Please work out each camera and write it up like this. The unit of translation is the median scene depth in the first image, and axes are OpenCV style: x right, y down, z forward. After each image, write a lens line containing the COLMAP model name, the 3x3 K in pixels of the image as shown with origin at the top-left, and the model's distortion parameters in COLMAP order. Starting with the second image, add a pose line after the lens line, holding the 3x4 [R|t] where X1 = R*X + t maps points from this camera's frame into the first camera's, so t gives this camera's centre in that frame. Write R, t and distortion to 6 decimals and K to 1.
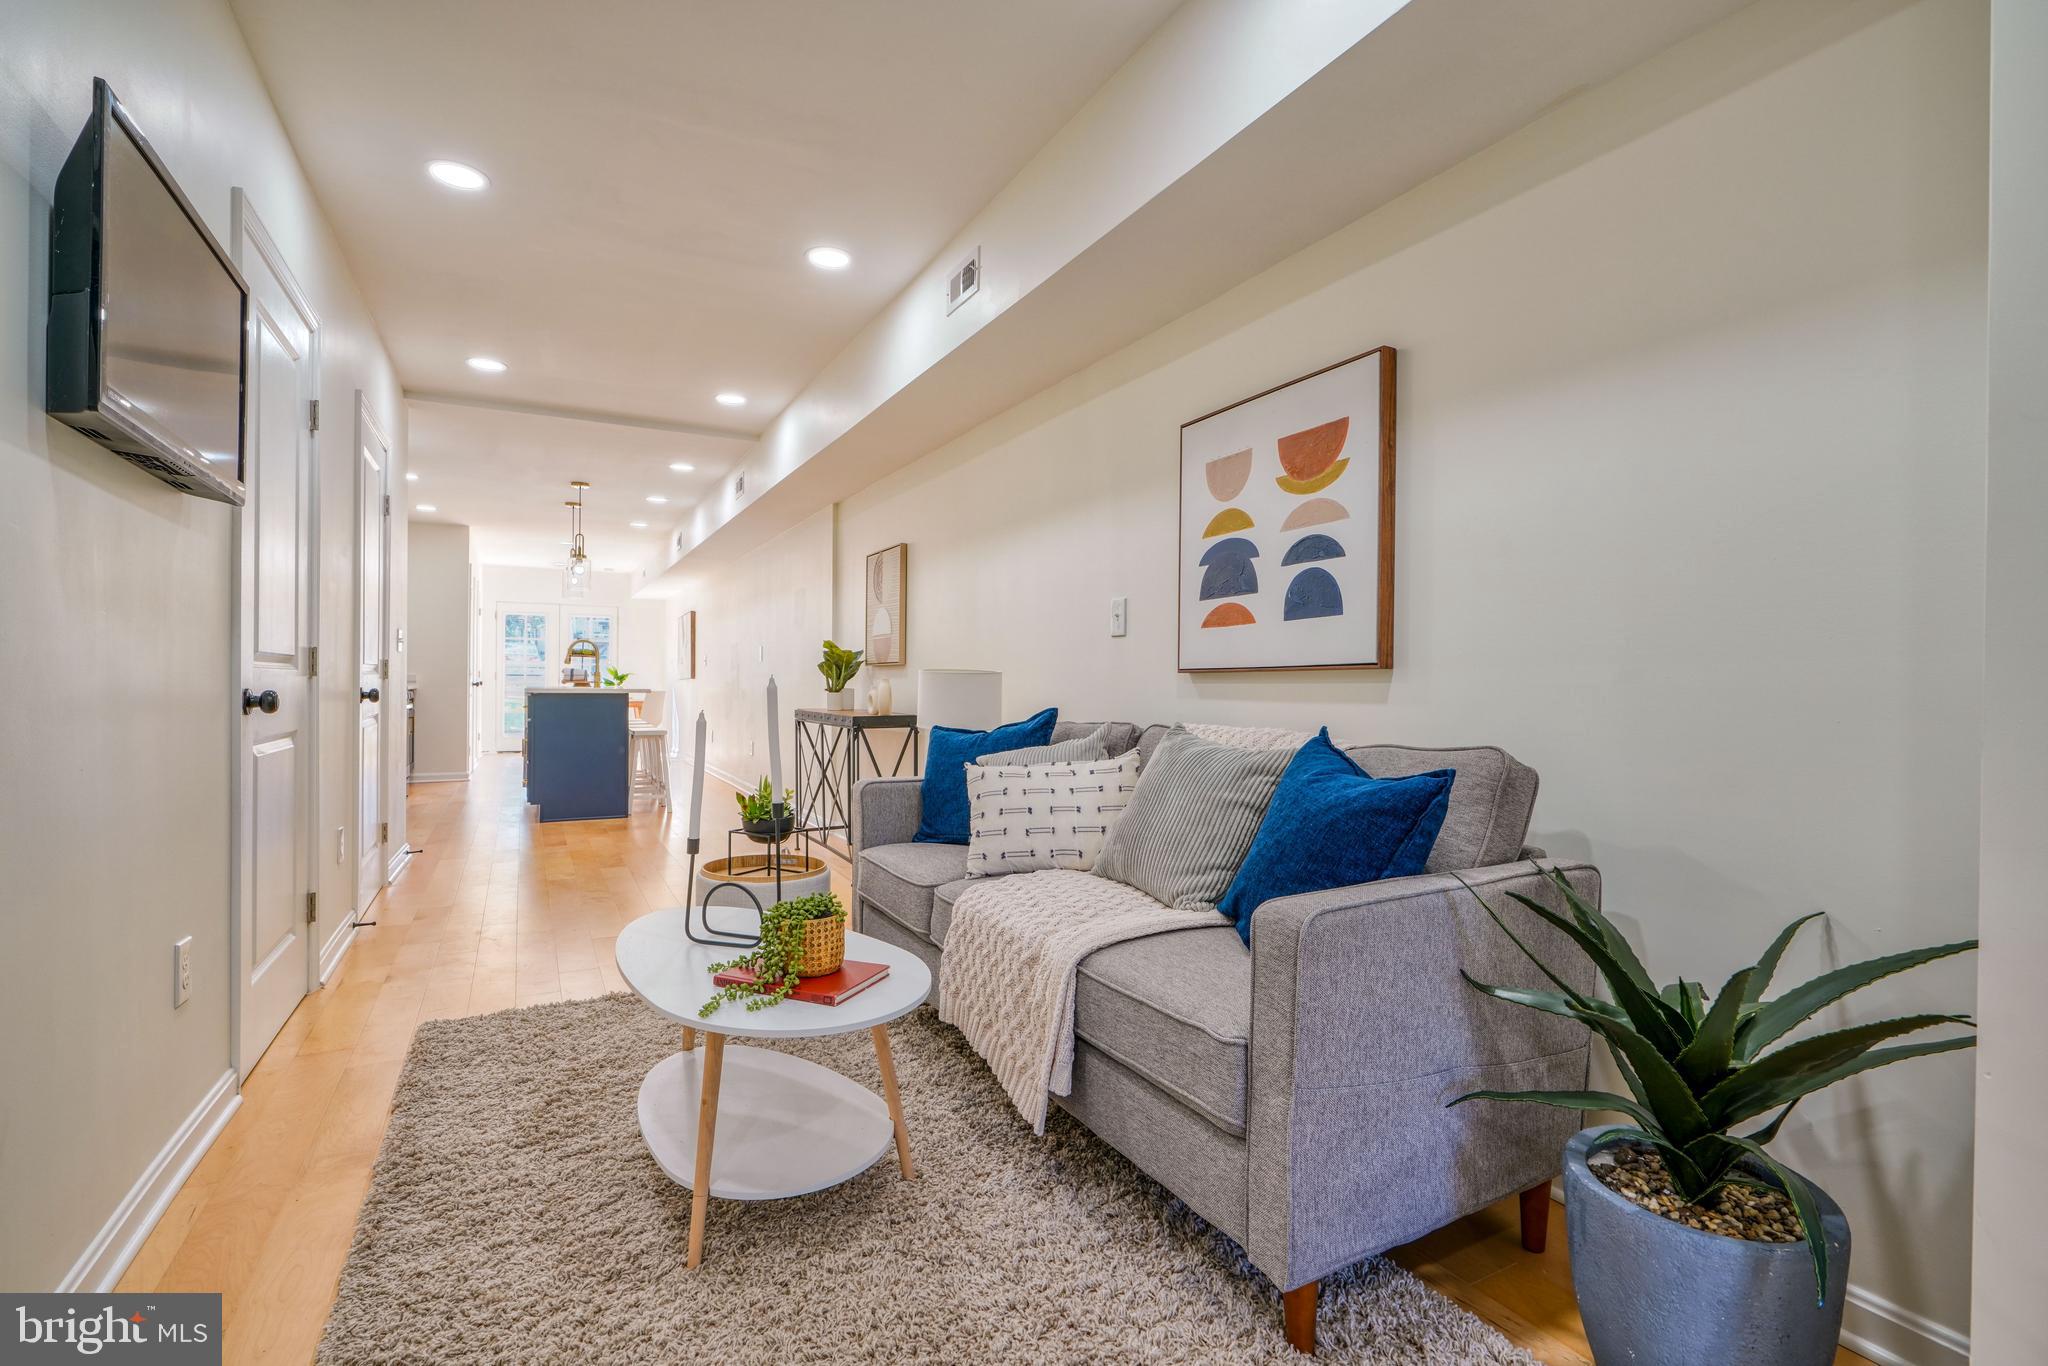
lens RADIAL K [[929.2, 0, 1024.7], [0, 929.2, 693.0], [0, 0, 1]] dist [-0.001905, 0.000432]
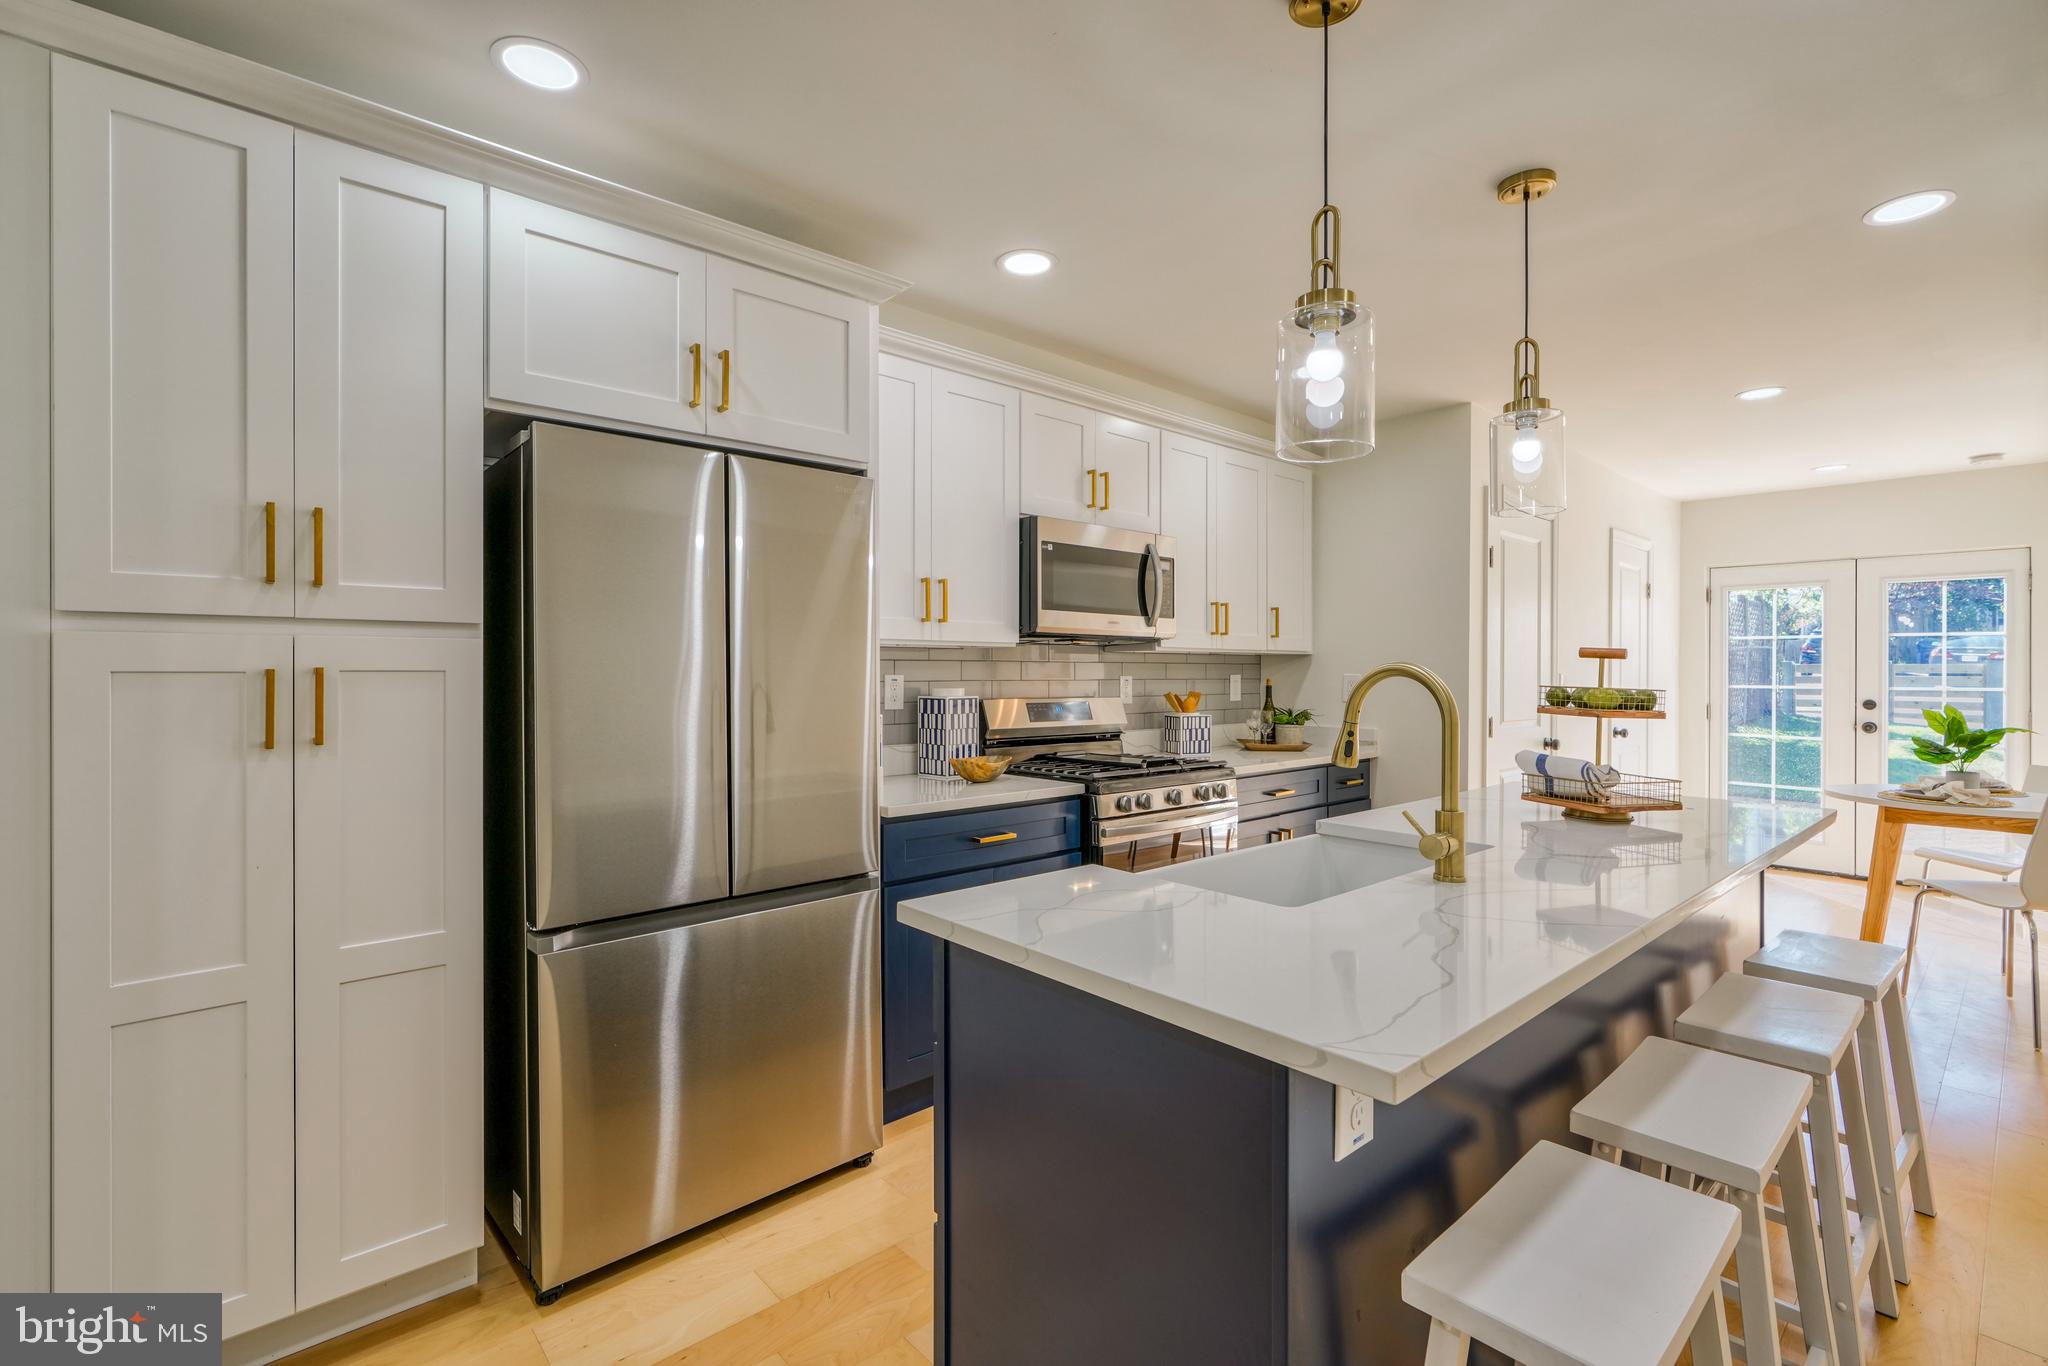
lens RADIAL K [[923.4, 0, 1024.0], [0, 923.4, 683.0], [0, 0, 1]] dist [-0.002806, 0.000561]
pose [[0.231692, -0.001987, -0.972787, -0.686044], [-0.007415, 0.999965, -0.003809, -0.141642], [0.972761, 0.008096, 0.231669, 2.263523]]
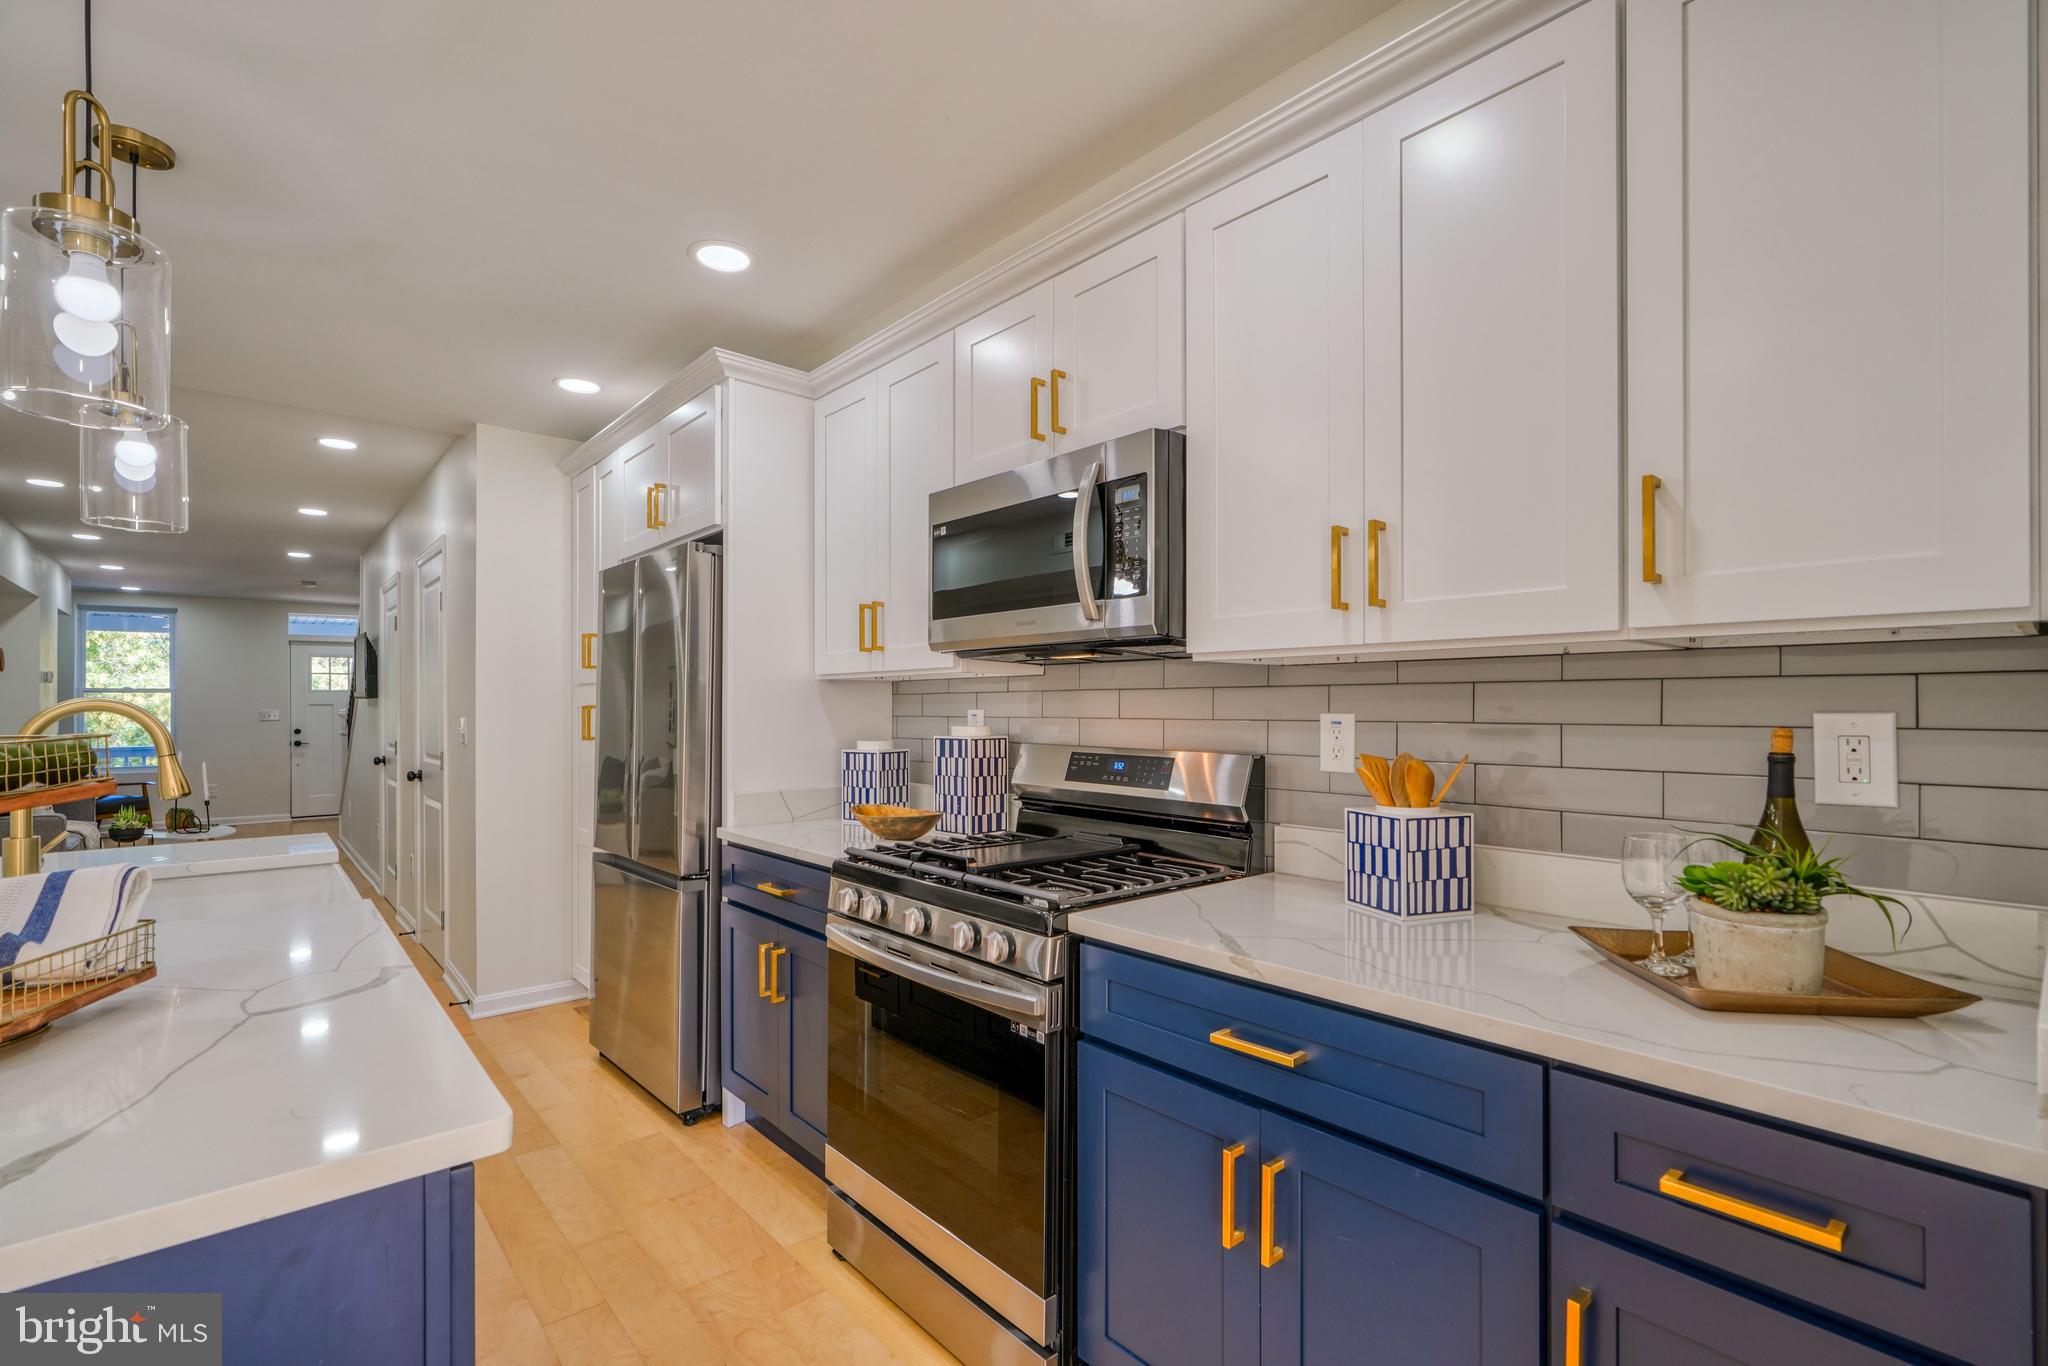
lens RADIAL K [[930.8, 0, 1029.7], [0, 930.8, 702.2], [0, 0, 1]] dist [-0.009357, 0.004825]
pose [[-0.976227, -0.012731, -0.216378, -1.807923], [-0.013084, 0.999914, 0.000200, -0.167231], [0.216356, 0.003026, -0.976310, 3.510479]]
